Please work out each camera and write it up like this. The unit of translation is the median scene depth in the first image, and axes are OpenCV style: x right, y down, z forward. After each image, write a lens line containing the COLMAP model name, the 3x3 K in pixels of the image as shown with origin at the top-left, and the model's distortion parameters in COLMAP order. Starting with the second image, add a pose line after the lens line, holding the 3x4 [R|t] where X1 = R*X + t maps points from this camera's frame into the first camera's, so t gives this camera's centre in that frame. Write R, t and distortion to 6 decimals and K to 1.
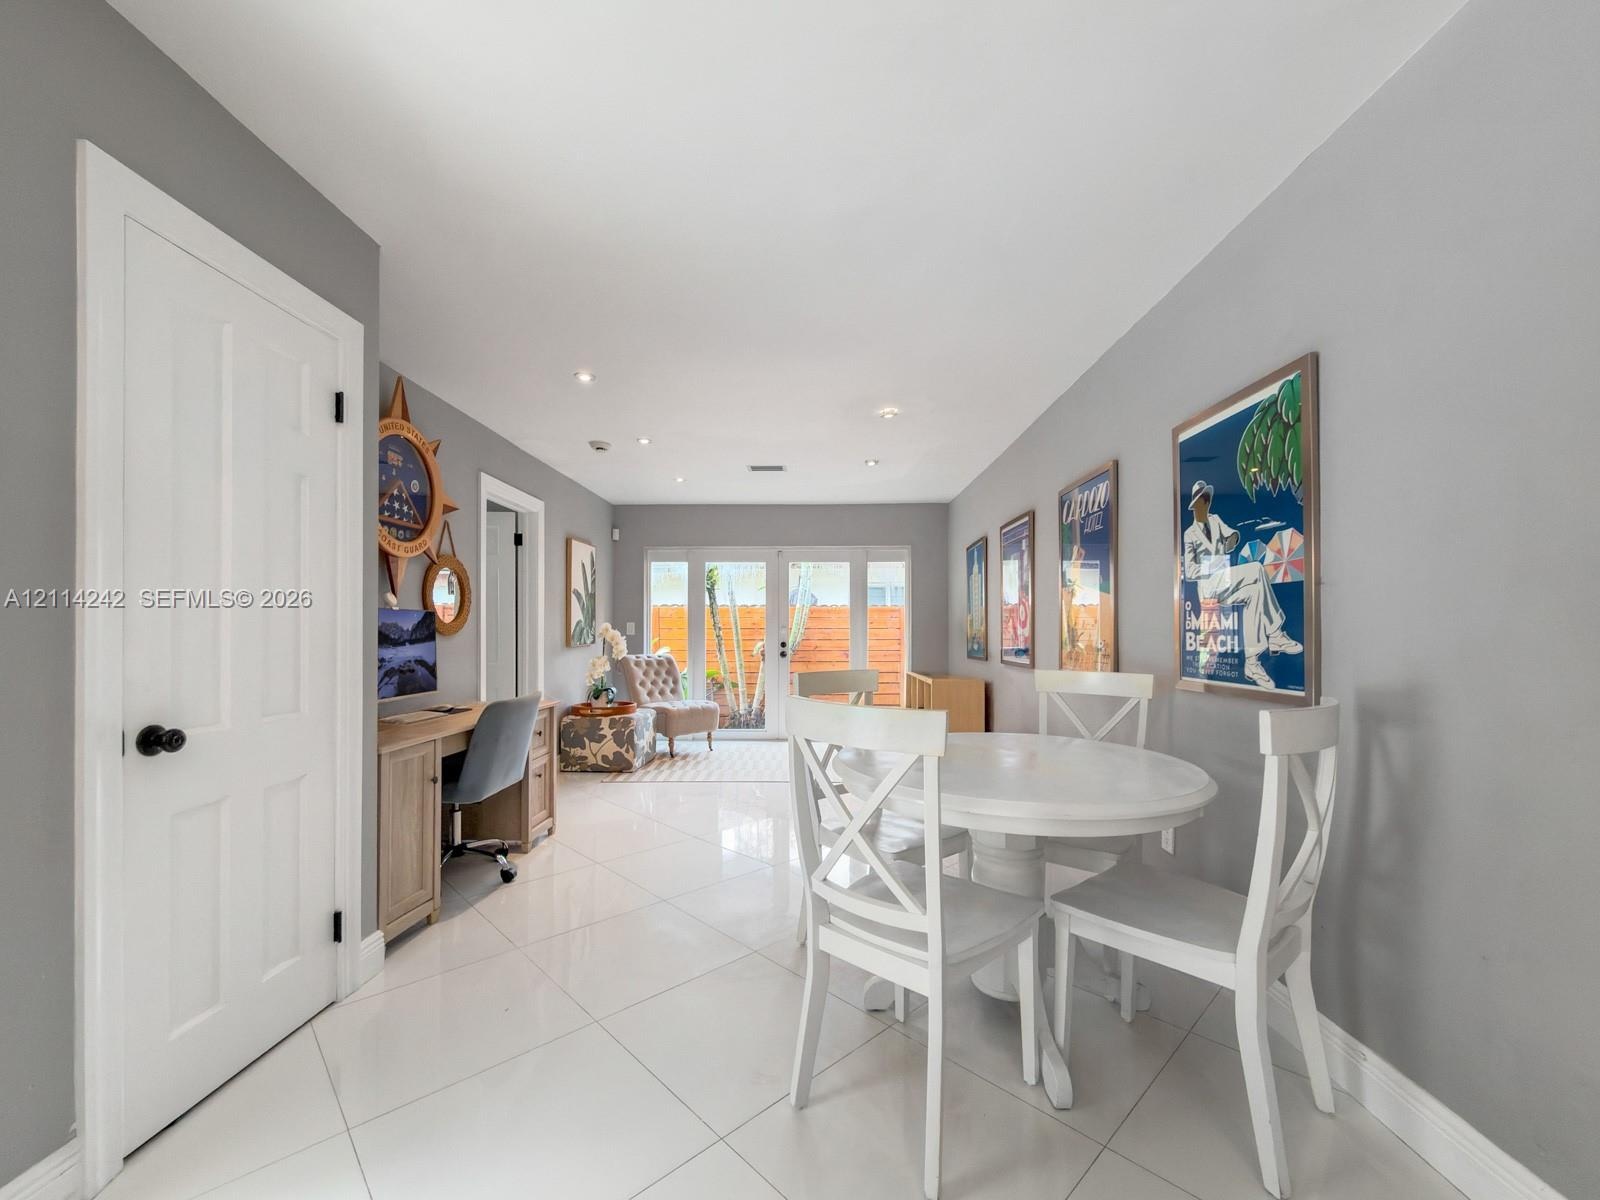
lens RADIAL K [[660.2, 0, 796.5], [0, 660.2, 626.7], [0, 0, 1]] dist [-0.001399, -0.000130]
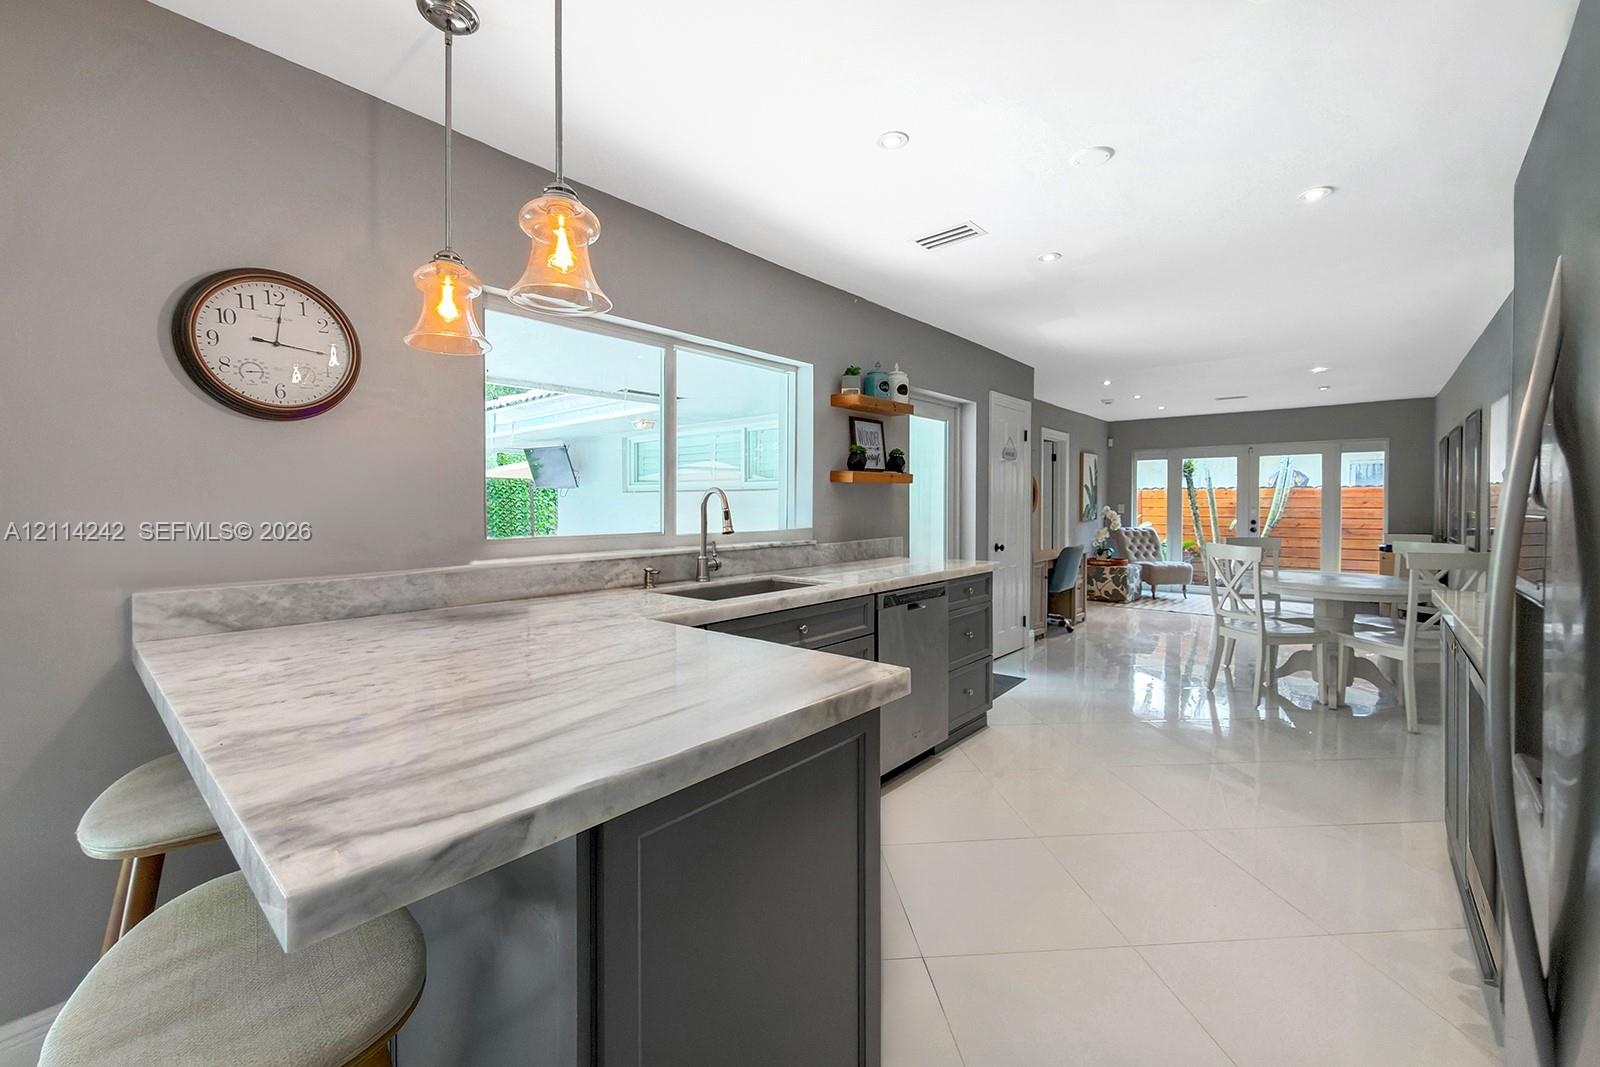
lens RADIAL K [[652.9, 0, 797.0], [0, 652.9, 511.6], [0, 0, 1]] dist [-0.000545, -0.000075]
pose [[0.777910, 0.008475, -0.628319, 0.094745], [0.004296, 0.999814, 0.018804, -0.022181], [0.628361, -0.017327, 0.777729, -0.570403]]
